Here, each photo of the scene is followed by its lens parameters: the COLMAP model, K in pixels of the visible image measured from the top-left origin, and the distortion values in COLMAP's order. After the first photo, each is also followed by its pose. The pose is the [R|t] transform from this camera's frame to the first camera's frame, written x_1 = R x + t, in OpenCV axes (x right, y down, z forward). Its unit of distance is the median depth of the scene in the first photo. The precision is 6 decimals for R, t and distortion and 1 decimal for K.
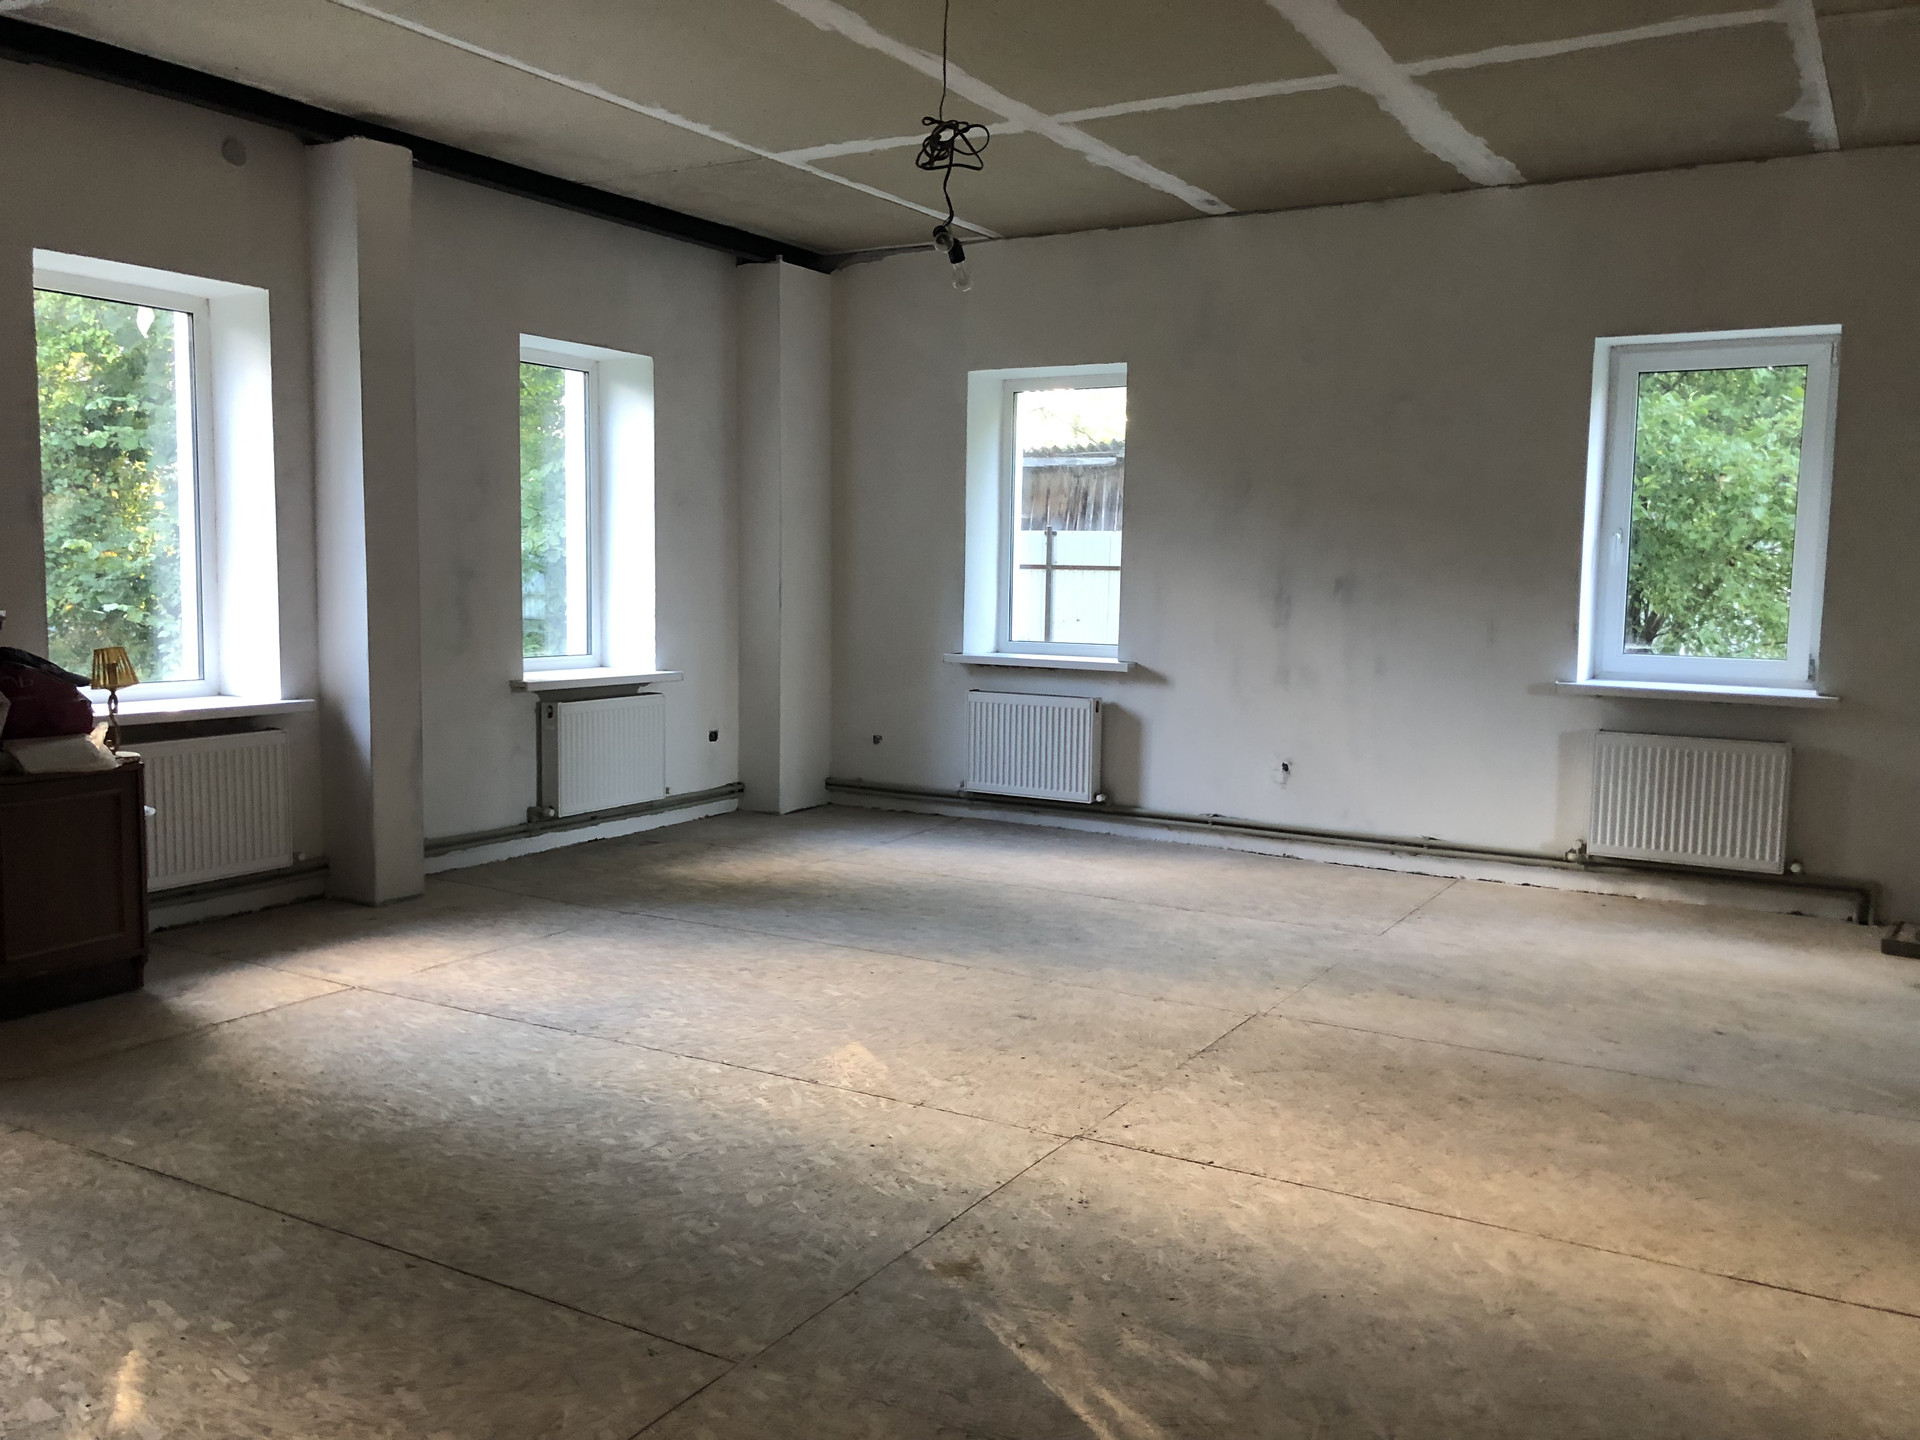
lens RADIAL K [[1605.4, 0, 954.9], [0, 1605.4, 710.1], [0, 0, 1]] dist [0.018526, -0.000976]
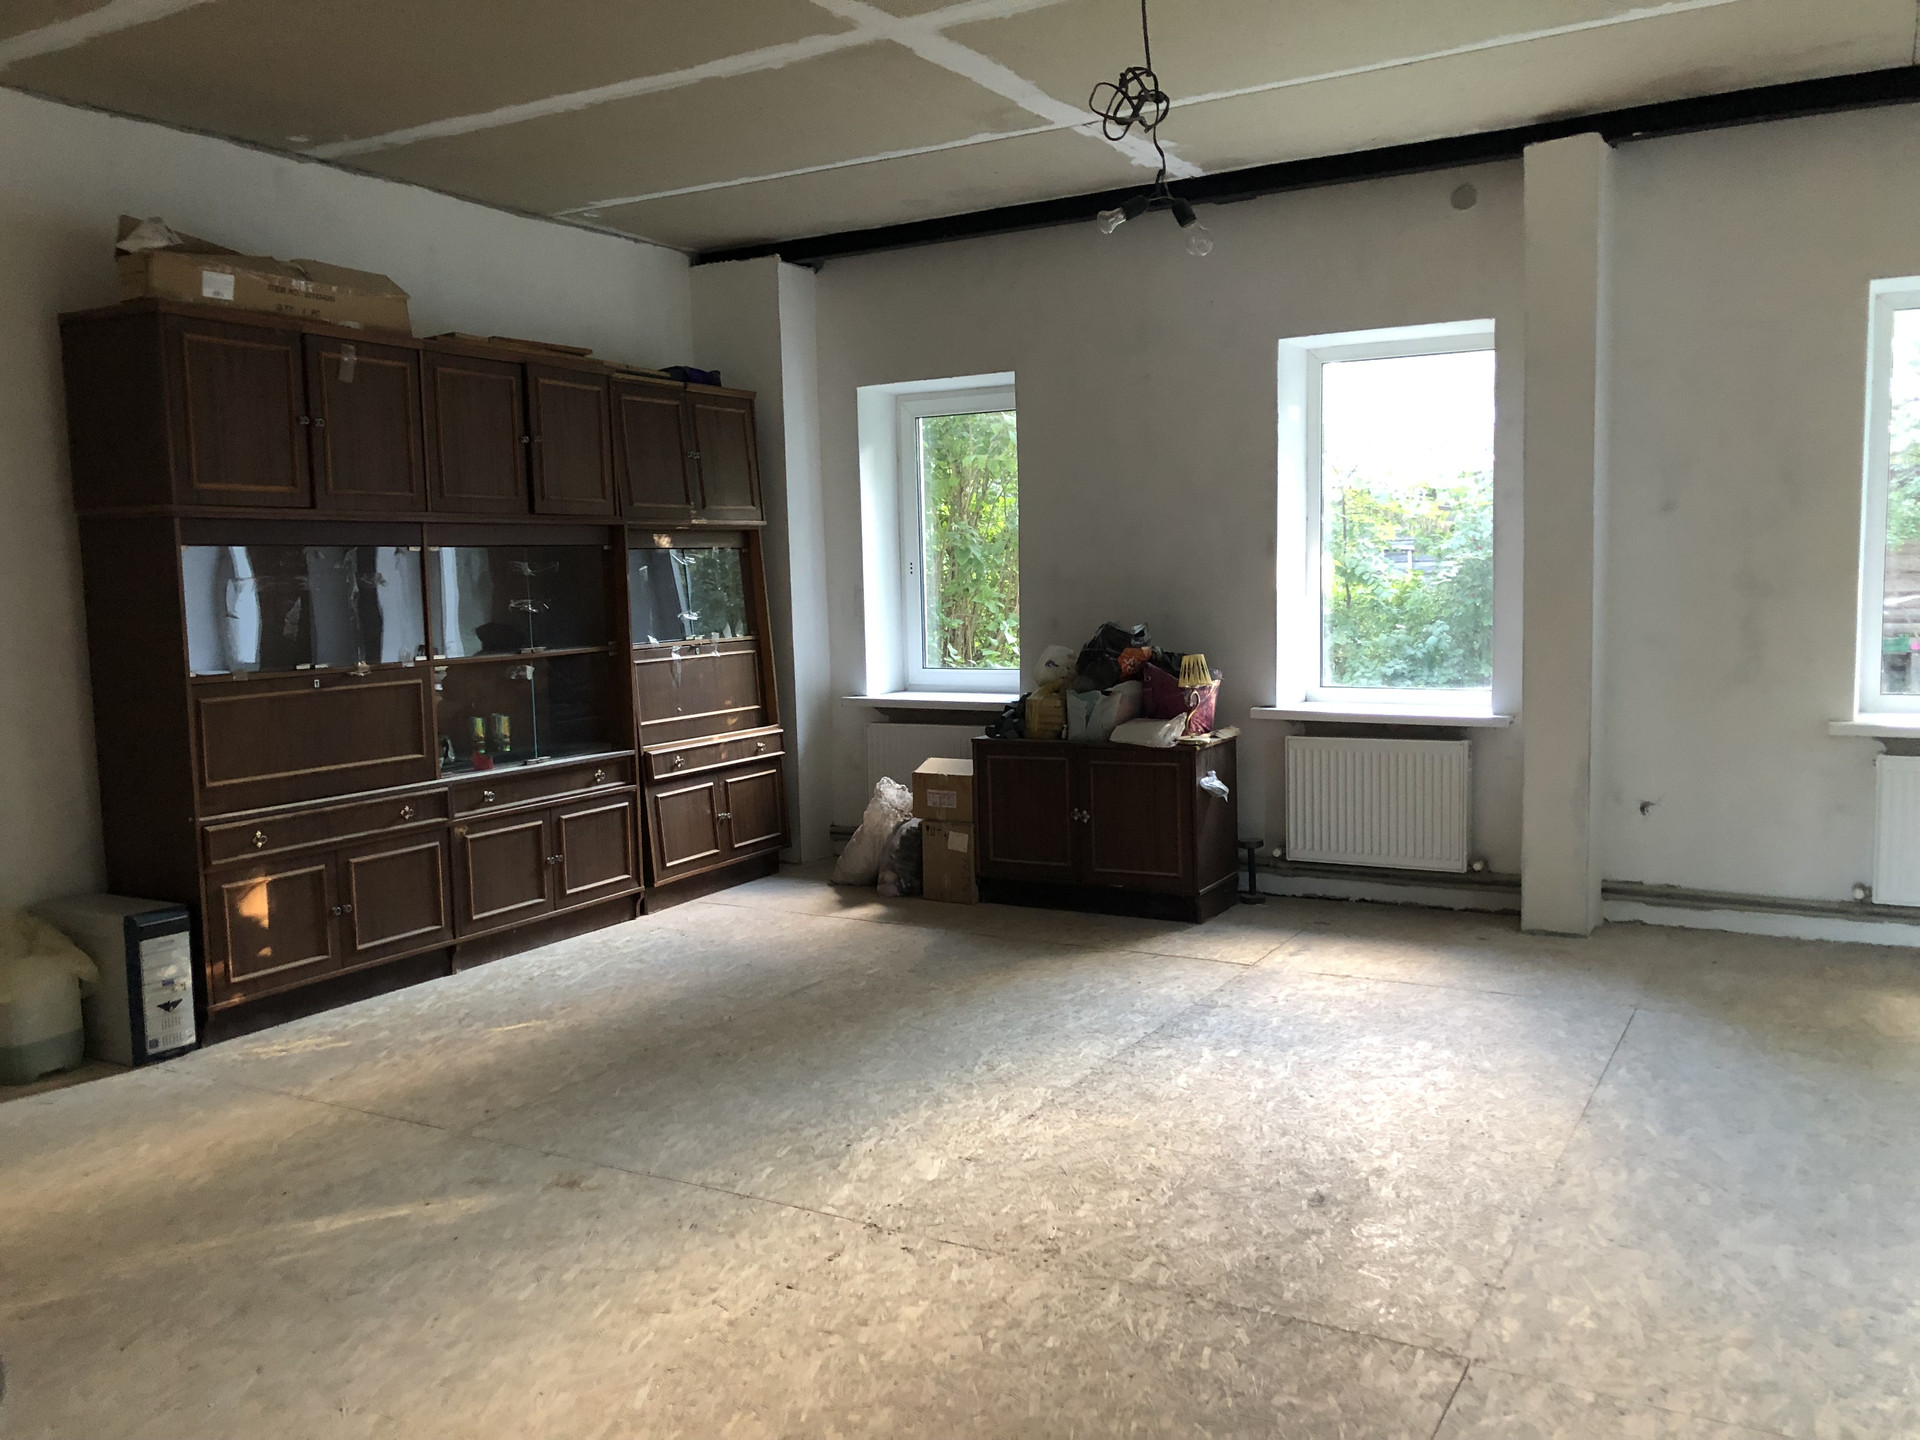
lens RADIAL K [[1599.3, 0, 947.9], [0, 1599.3, 719.7], [0, 0, 1]] dist [0.016092, -0.006685]
pose [[0.004324, 0.080350, -0.996757, 0.712299], [-0.070546, 0.994308, 0.079847, -0.070665], [0.997499, 0.069972, 0.009968, 0.754150]]
